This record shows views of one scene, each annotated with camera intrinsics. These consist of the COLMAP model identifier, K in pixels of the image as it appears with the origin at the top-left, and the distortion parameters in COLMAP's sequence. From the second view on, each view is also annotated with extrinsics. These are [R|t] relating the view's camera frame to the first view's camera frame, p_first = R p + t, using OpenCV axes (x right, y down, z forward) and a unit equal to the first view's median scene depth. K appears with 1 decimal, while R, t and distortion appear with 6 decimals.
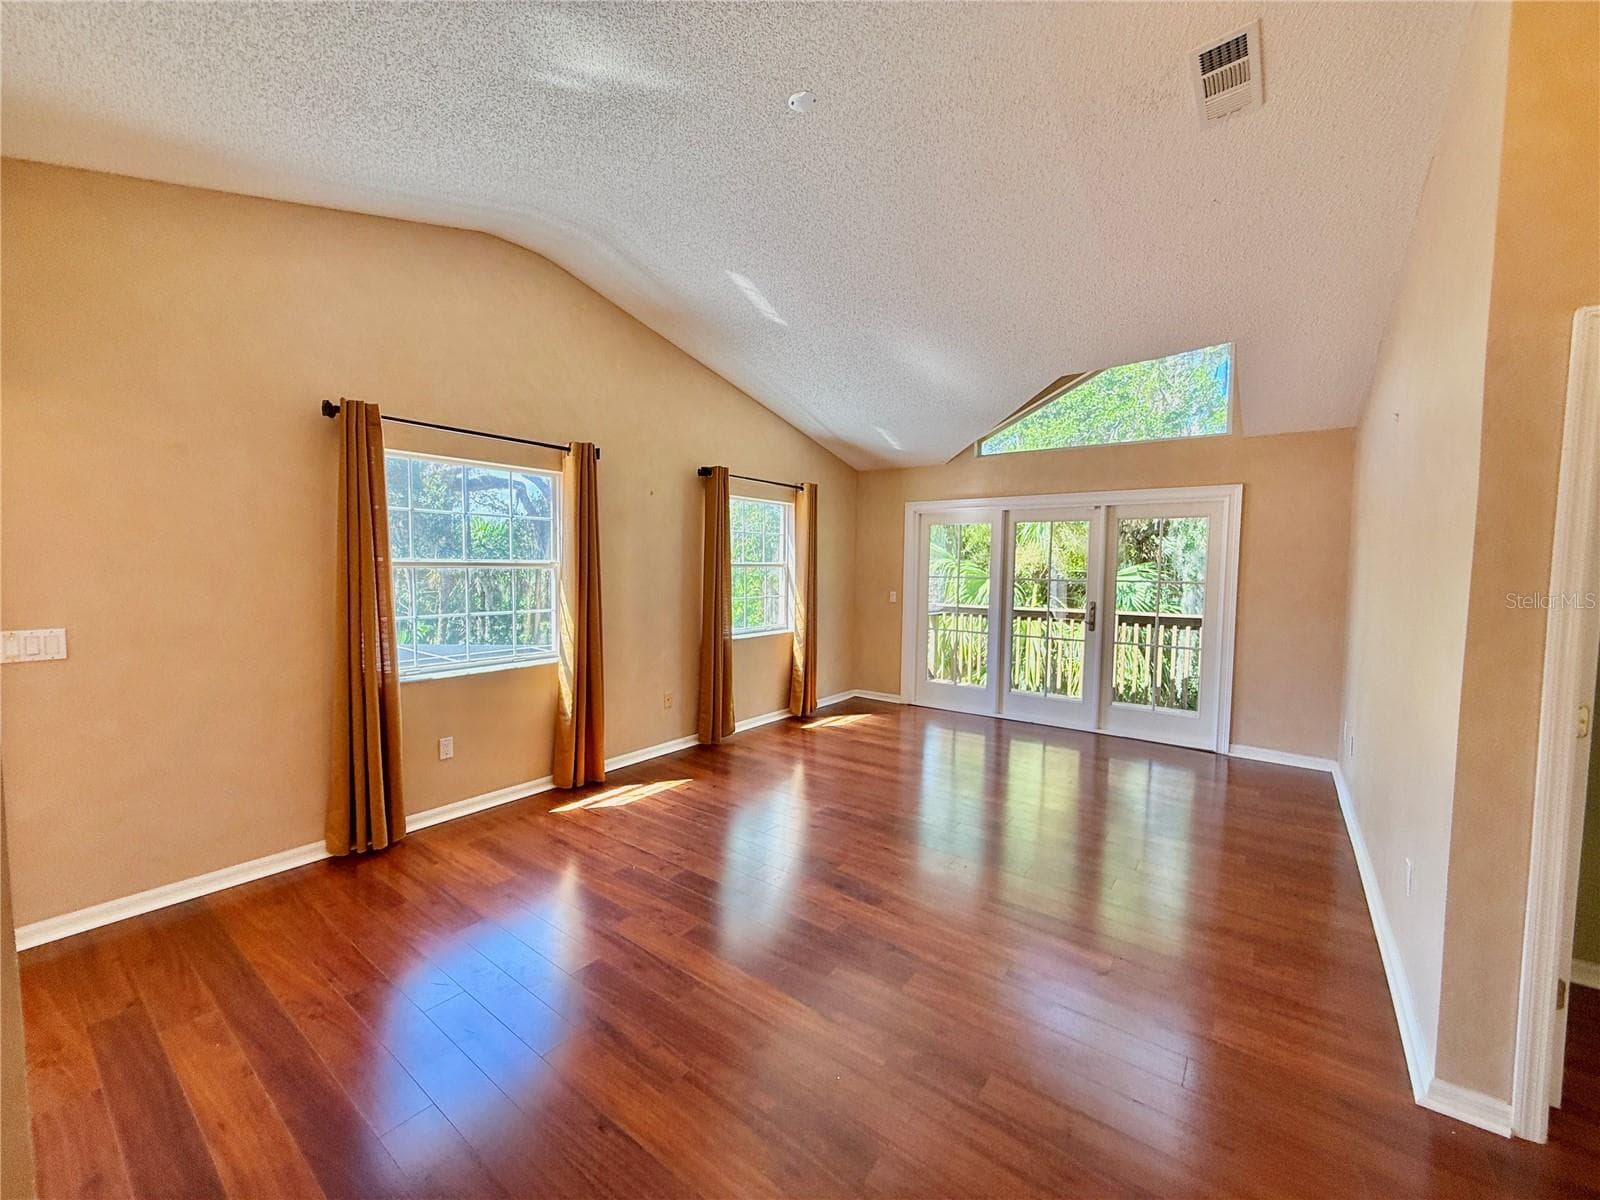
lens RADIAL K [[637.8, 0, 796.7], [0, 637.8, 600.2], [0, 0, 1]] dist [0.000698, 0.000115]
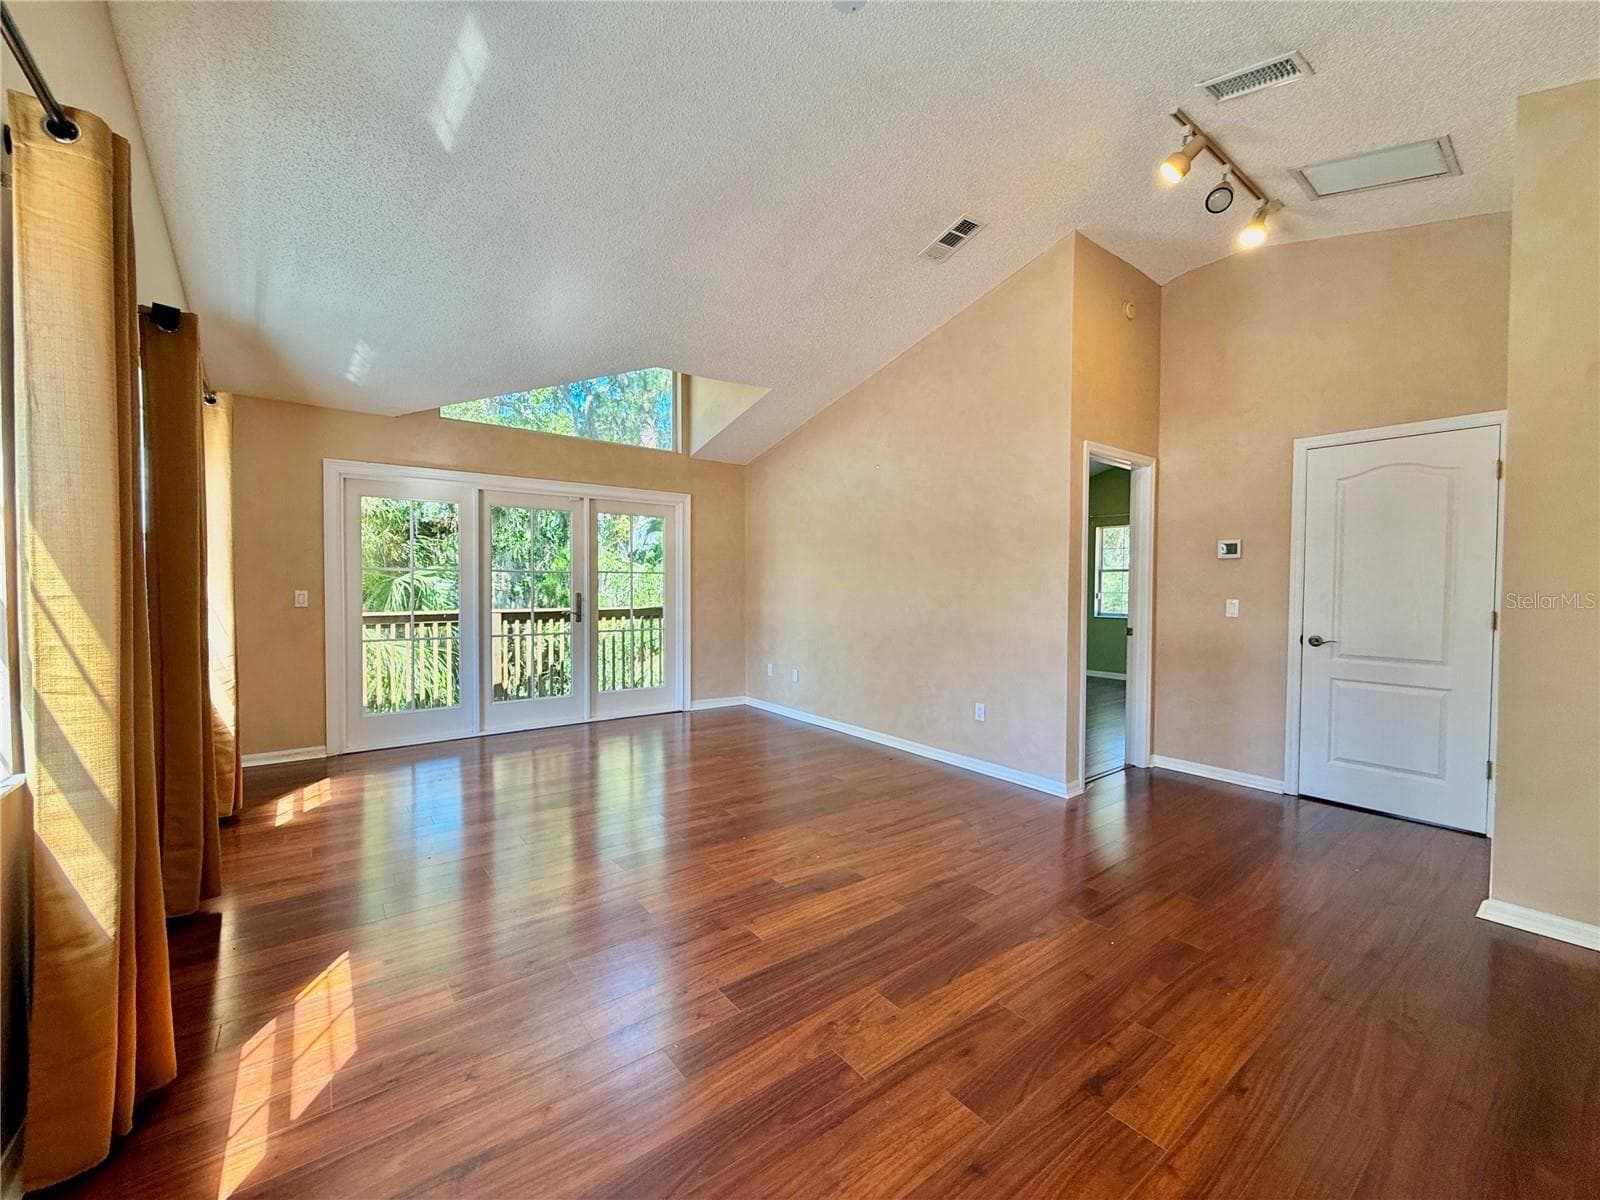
lens RADIAL K [[637.8, 0, 796.7], [0, 637.8, 600.2], [0, 0, 1]] dist [0.000698, 0.000115]
pose [[0.274542, -0.031390, 0.961063, -0.461147], [0.054154, 0.998385, 0.017139, 0.017517], [-0.960049, 0.047340, 0.275798, 0.450470]]
